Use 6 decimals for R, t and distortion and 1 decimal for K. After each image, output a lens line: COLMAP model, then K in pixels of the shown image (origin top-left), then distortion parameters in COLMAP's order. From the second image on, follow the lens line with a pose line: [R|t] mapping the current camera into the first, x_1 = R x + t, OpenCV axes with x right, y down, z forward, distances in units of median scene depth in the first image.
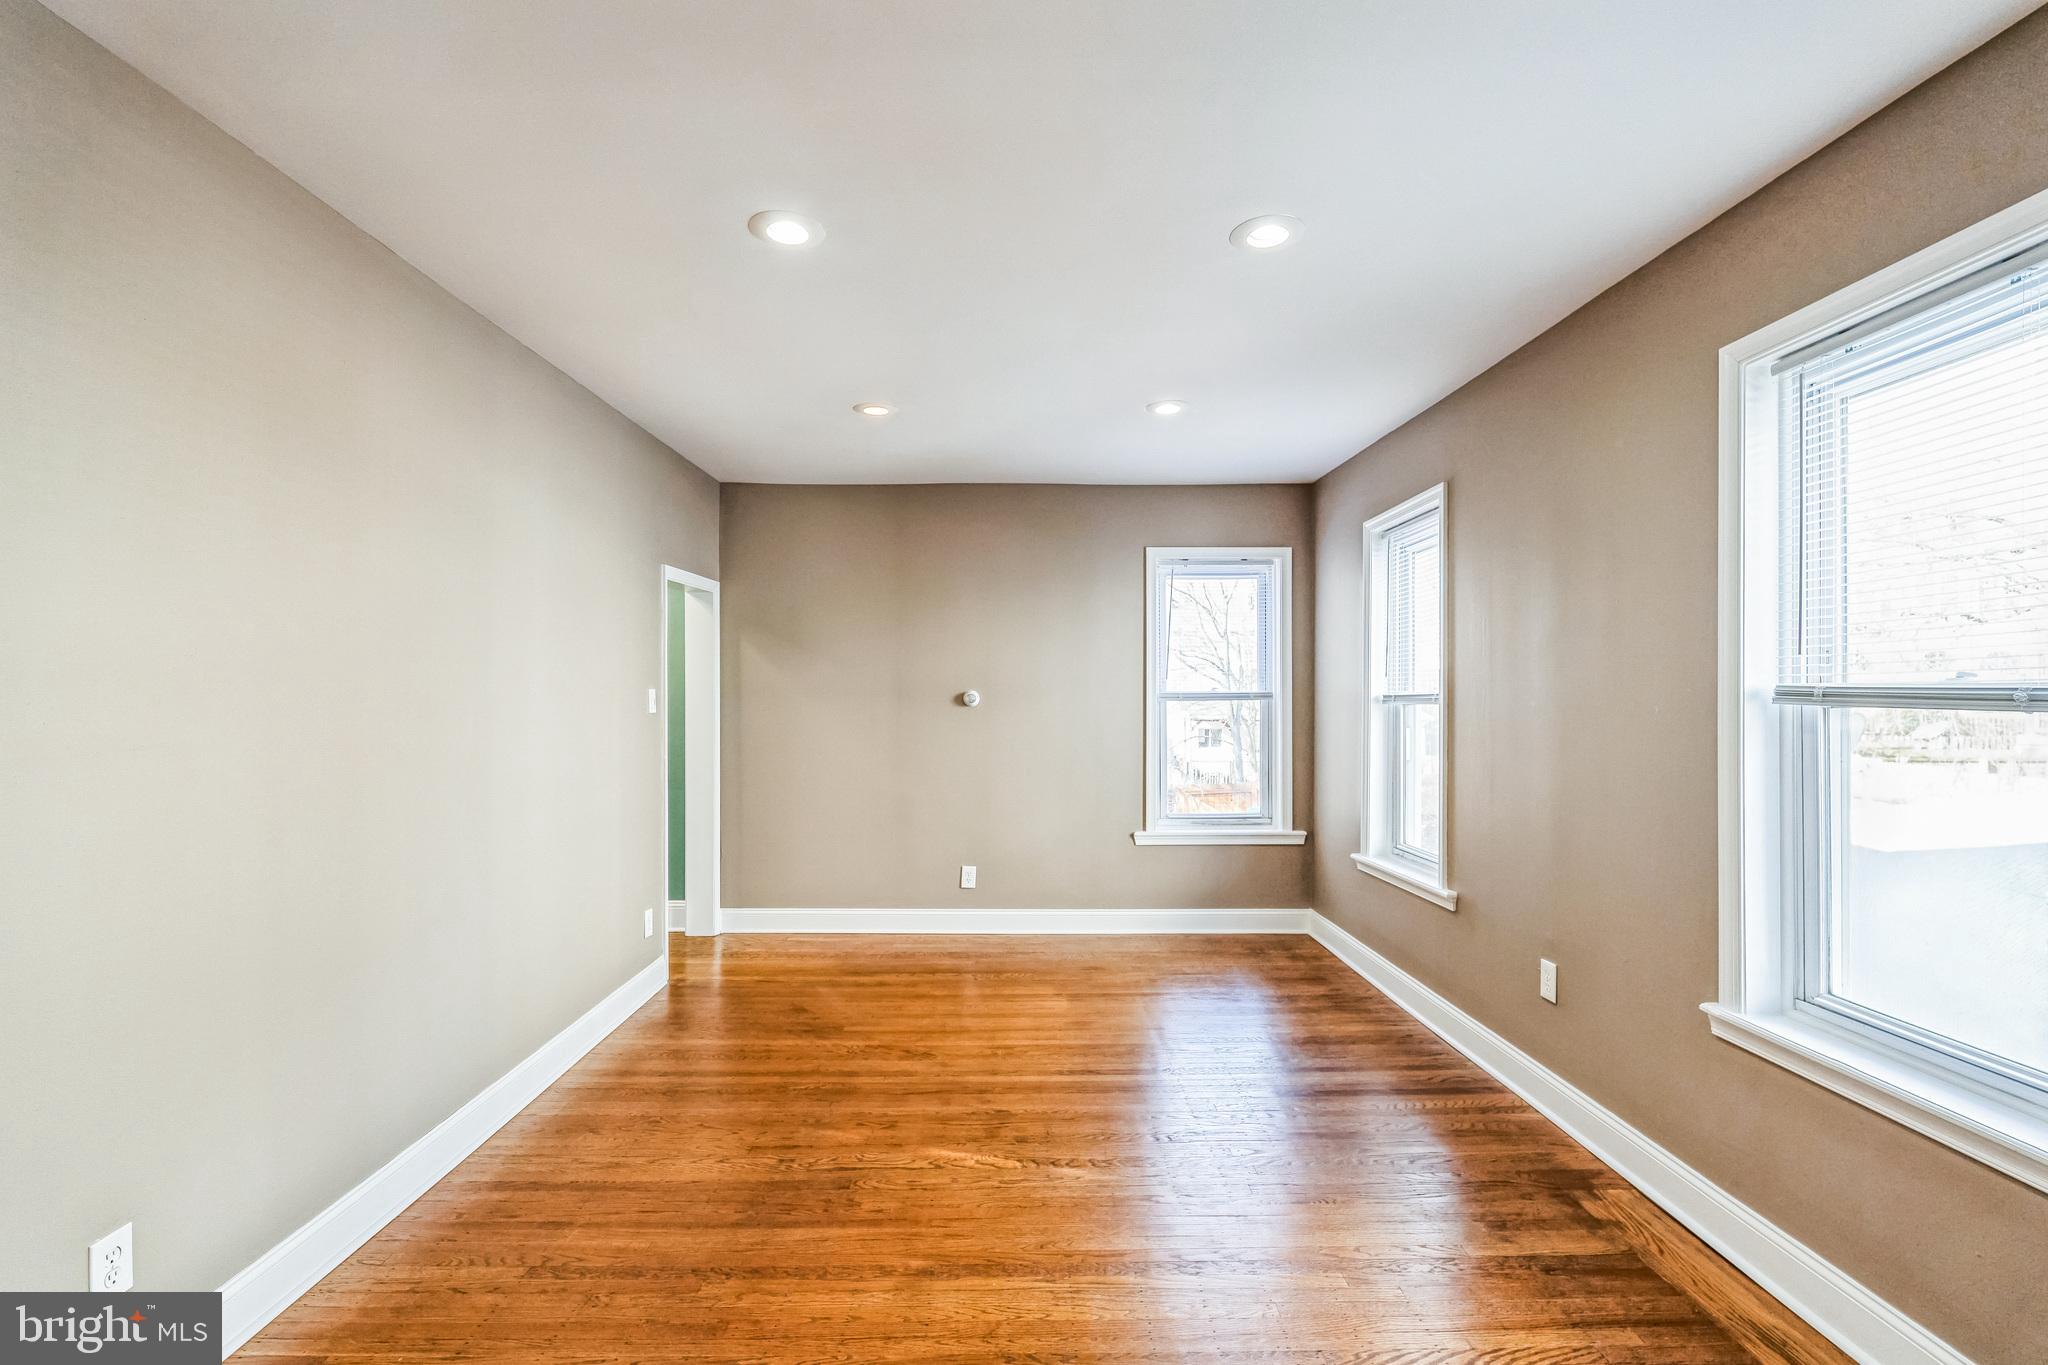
lens RADIAL K [[925.9, 0, 1020.5], [0, 925.9, 693.4], [0, 0, 1]] dist [-0.002676, 0.000045]
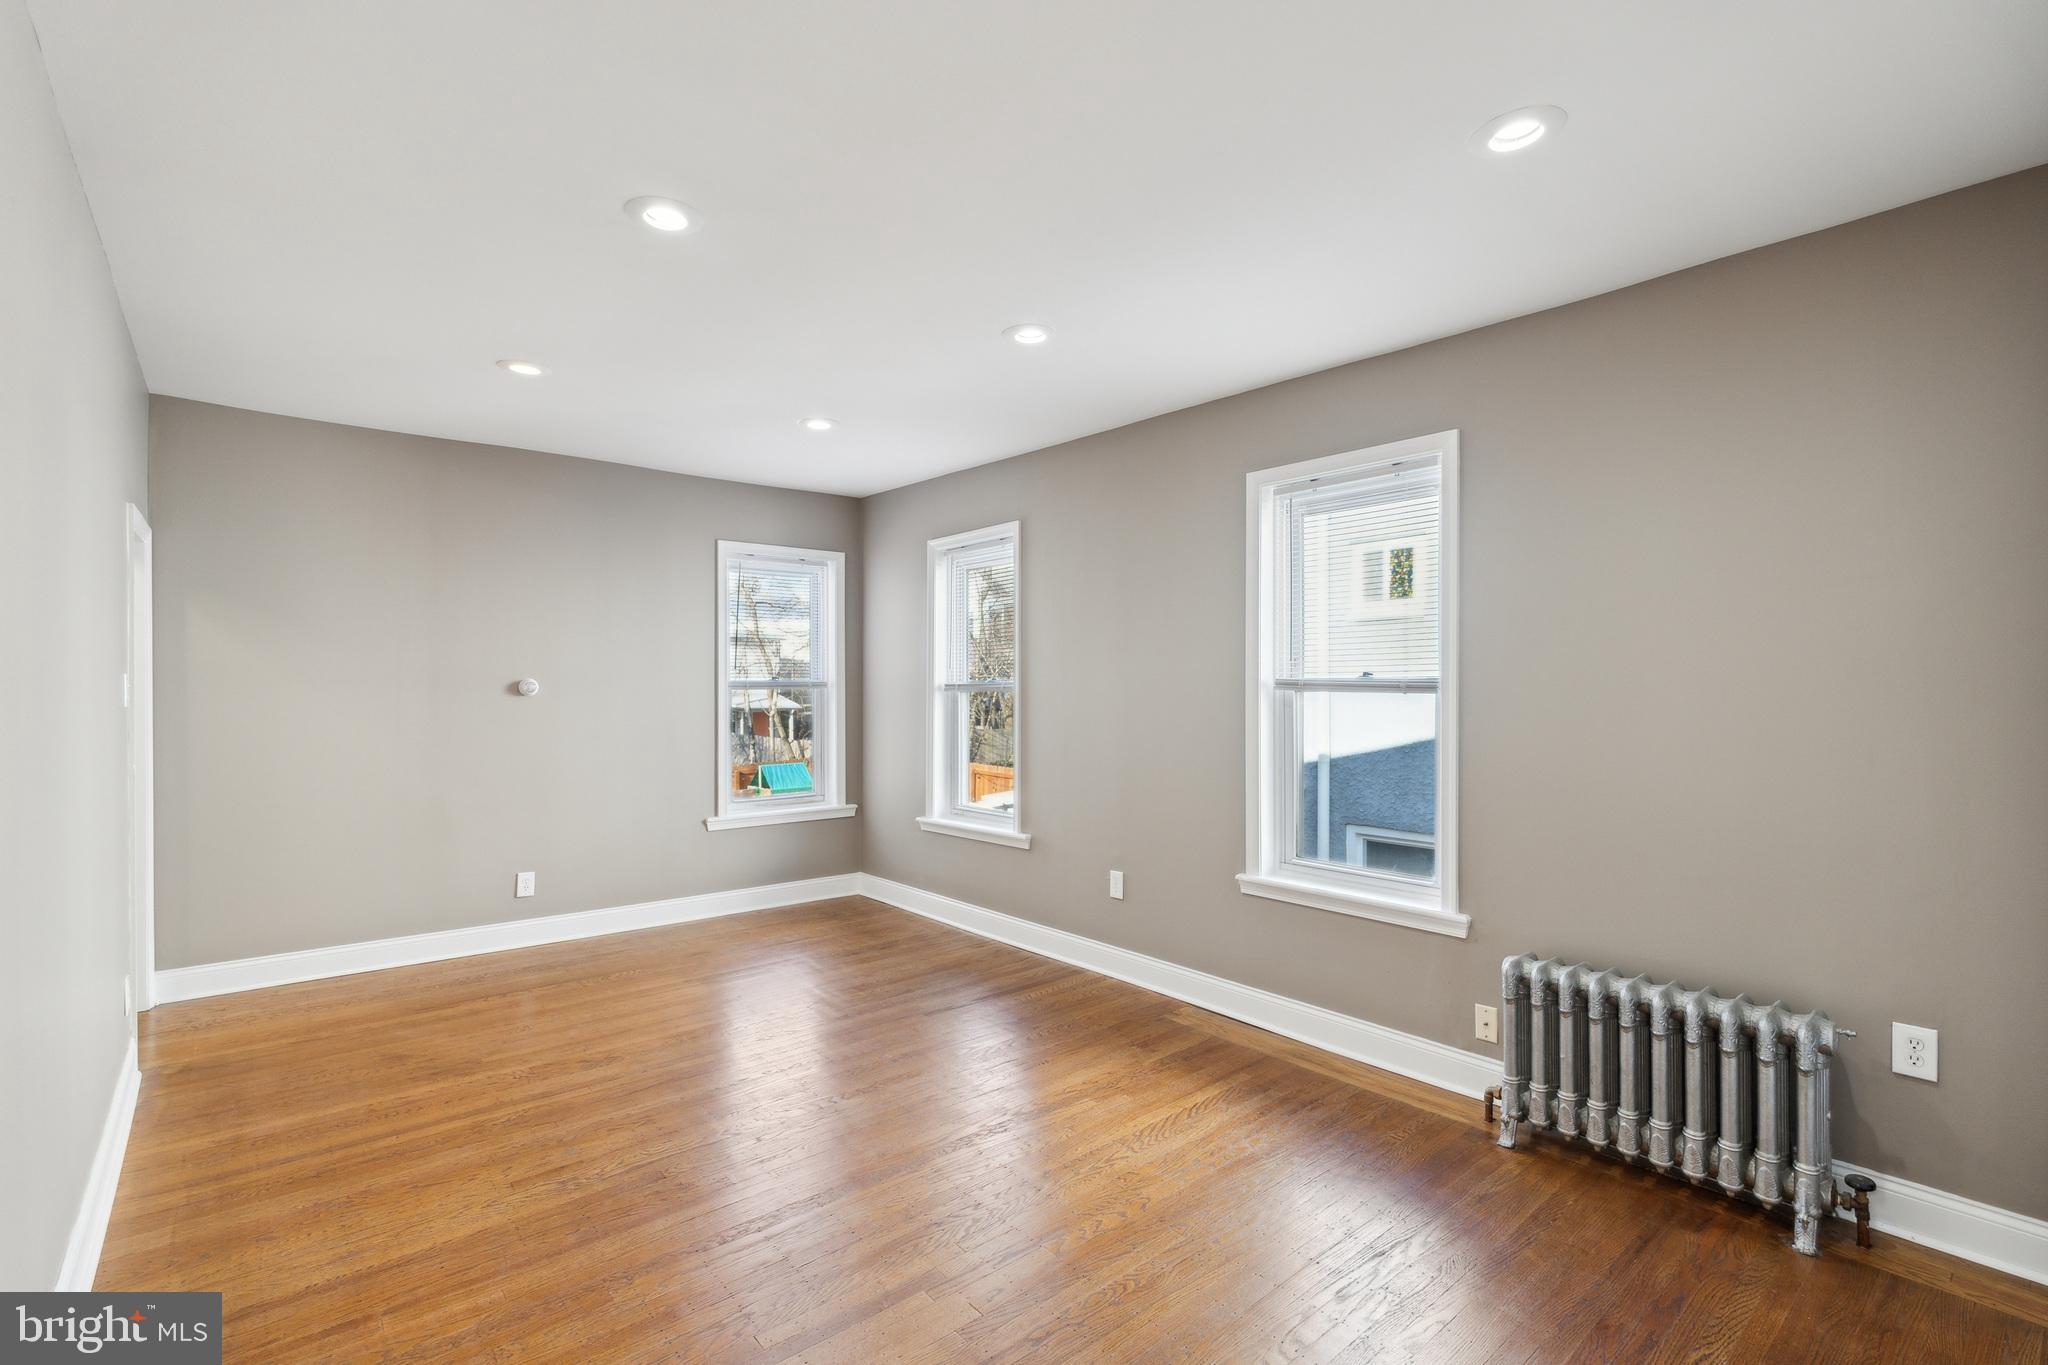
lens RADIAL K [[926.0, 0, 1024.0], [0, 926.0, 682.5], [0, 0, 1]] dist [-0.006102, 0.000437]
pose [[0.772072, 0.003114, 0.635527, -0.371705], [-0.002872, 0.999995, -0.001412, 0.001040], [-0.635528, -0.000735, 0.772077, -0.009547]]
